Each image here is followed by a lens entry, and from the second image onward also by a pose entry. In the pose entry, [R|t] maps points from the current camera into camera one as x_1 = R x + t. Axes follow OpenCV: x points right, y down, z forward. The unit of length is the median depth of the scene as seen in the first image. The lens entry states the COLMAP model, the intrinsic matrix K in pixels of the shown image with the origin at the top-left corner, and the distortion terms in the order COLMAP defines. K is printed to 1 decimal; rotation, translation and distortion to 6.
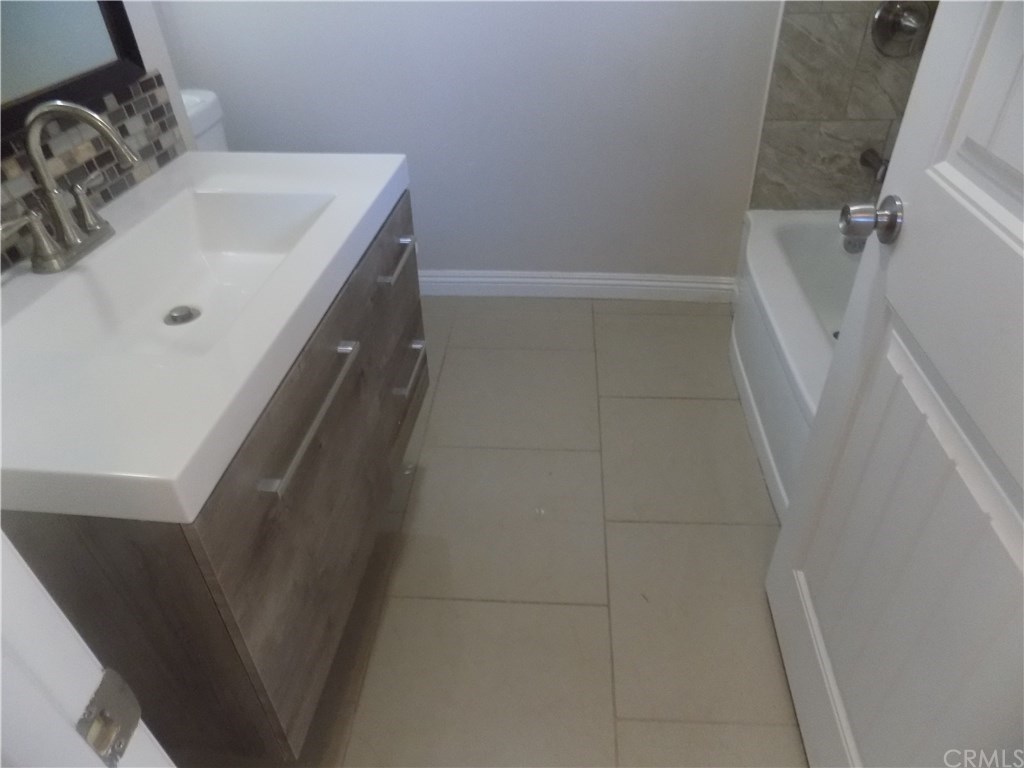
lens RADIAL K [[689.9, 0, 516.9], [0, 689.9, 388.5], [0, 0, 1]] dist [-0.072229, 0.066771]
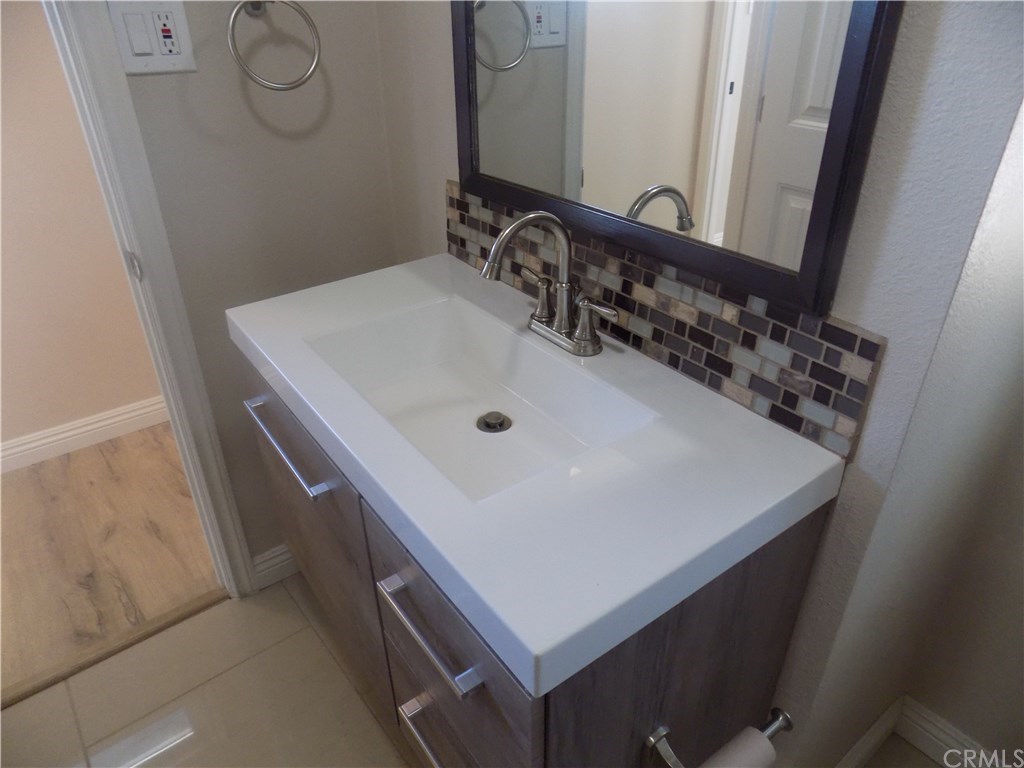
lens RADIAL K [[689.9, 0, 513.8], [0, 689.9, 382.4], [0, 0, 1]] dist [-0.072229, 0.066771]
pose [[-0.737844, 0.361552, -0.569970, 0.021114], [-0.387334, 0.464754, 0.796226, -0.576943], [0.552773, 0.808260, -0.202874, 0.717490]]
